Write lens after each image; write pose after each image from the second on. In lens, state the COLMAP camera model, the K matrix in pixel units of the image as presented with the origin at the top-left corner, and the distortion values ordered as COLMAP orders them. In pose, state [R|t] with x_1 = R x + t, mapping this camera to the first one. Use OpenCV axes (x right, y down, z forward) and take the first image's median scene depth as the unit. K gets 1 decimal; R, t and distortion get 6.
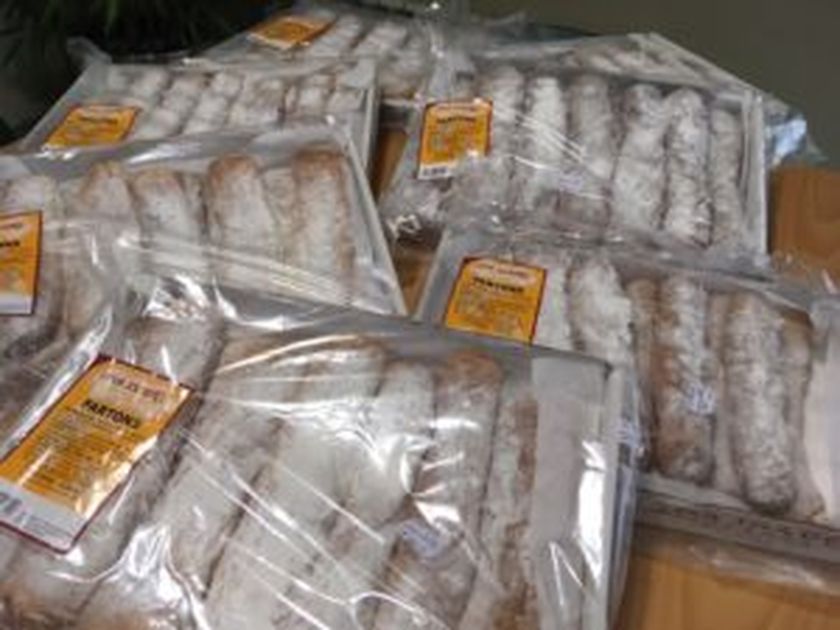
lens RADIAL K [[779.4, 0, 422.8], [0, 779.4, 319.1], [0, 0, 1]] dist [0.022283, 0.000000]
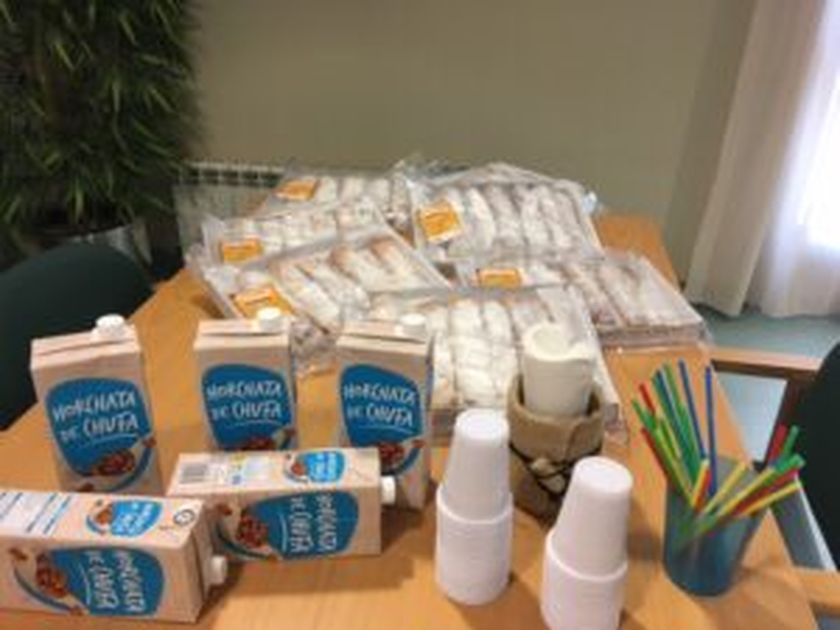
lens RADIAL K [[779.4, 0, 417.3], [0, 779.4, 313.1], [0, 0, 1]] dist [0.022283, 0.000000]
pose [[0.951904, -0.179032, 0.248650, -0.528632], [0.222442, 0.961894, -0.158995, 0.274042], [-0.210709, 0.206658, 0.955455, -0.781579]]
